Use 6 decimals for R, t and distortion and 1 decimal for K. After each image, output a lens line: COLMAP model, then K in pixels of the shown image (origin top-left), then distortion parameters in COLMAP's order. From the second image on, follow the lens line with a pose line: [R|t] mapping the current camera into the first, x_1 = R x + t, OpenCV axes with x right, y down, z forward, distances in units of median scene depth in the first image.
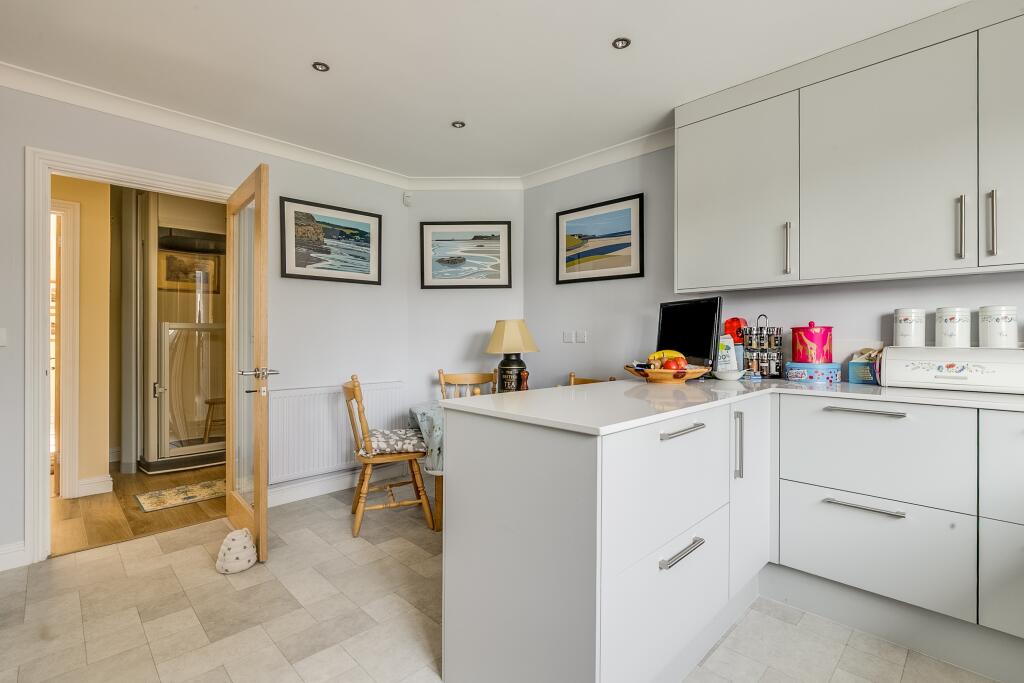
lens RADIAL K [[468.3, 0, 514.5], [0, 468.3, 335.7], [0, 0, 1]] dist [-0.005629, 0.000137]
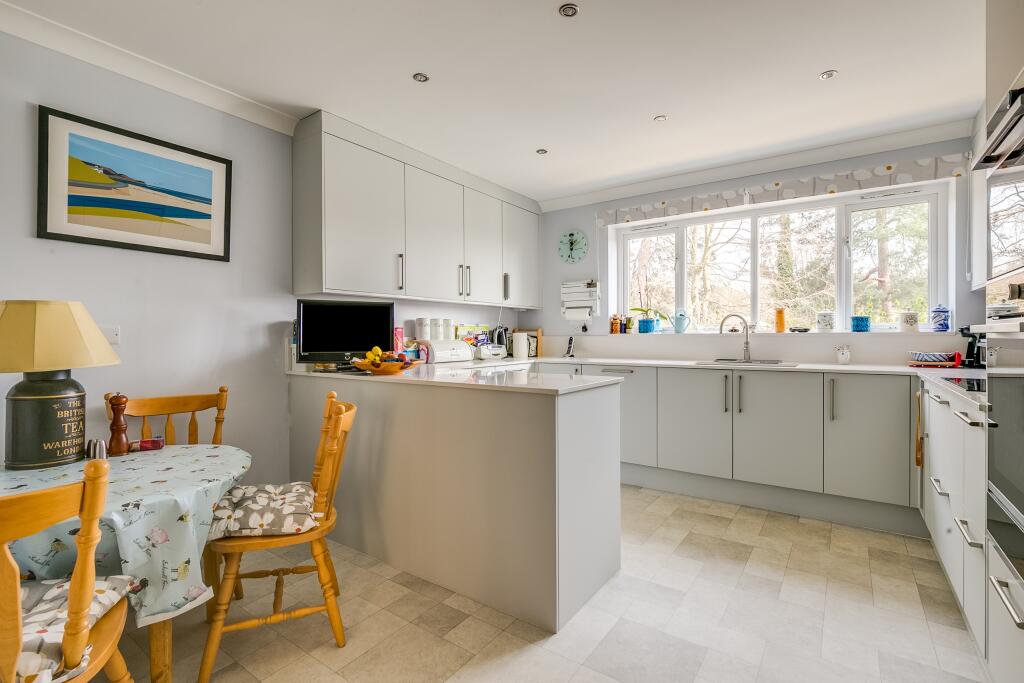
lens RADIAL K [[468.3, 0, 514.7], [0, 468.3, 339.0], [0, 0, 1]] dist [-0.005629, 0.000137]
pose [[-0.181109, -0.014317, 0.983359, -0.620868], [-0.003690, 0.999897, 0.013878, -0.002505], [-0.983456, -0.001115, -0.181143, 0.639592]]
